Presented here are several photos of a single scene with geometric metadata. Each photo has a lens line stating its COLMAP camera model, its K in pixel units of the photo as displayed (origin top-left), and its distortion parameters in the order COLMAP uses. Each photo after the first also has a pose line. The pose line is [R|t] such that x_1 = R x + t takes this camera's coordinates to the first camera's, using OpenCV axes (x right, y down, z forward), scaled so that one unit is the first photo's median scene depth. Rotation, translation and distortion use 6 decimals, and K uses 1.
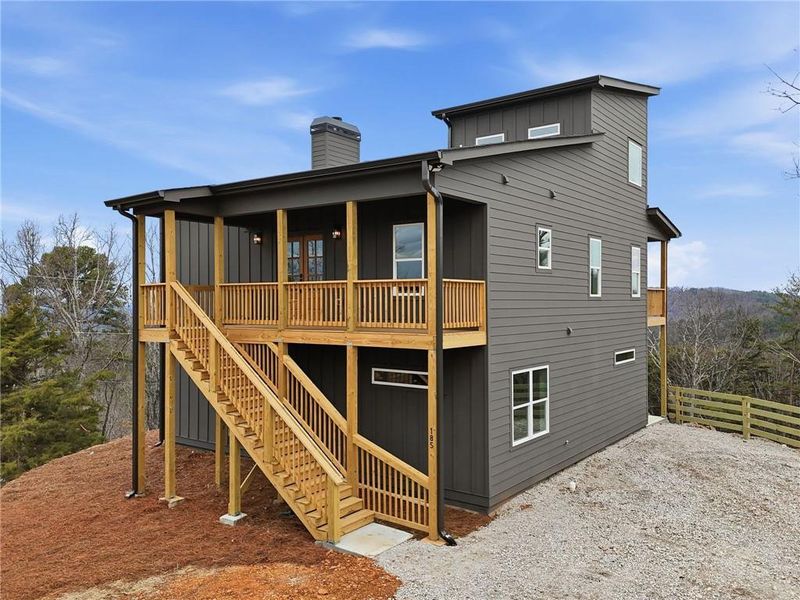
lens RADIAL K [[644.7, 0, 400.0], [0, 644.7, 300.5], [0, 0, 1]] dist [0.049031, -0.000063]
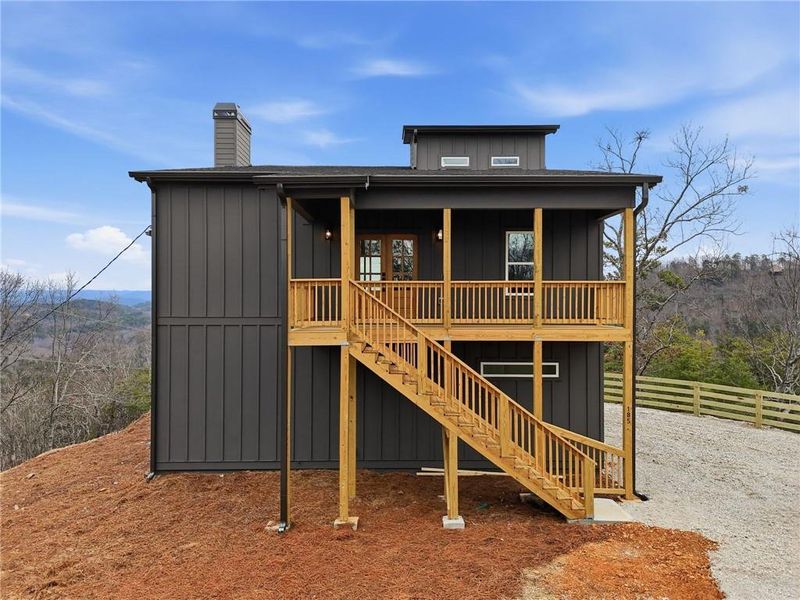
lens RADIAL K [[583.8, 0, 399.8], [0, 583.8, 300.7], [0, 0, 1]] dist [0.049186, -0.005859]
pose [[0.802508, 0.004228, 0.596626, -0.764491], [-0.003788, 0.999991, -0.001990, 0.004048], [-0.596629, -0.000663, 0.802517, 0.304006]]
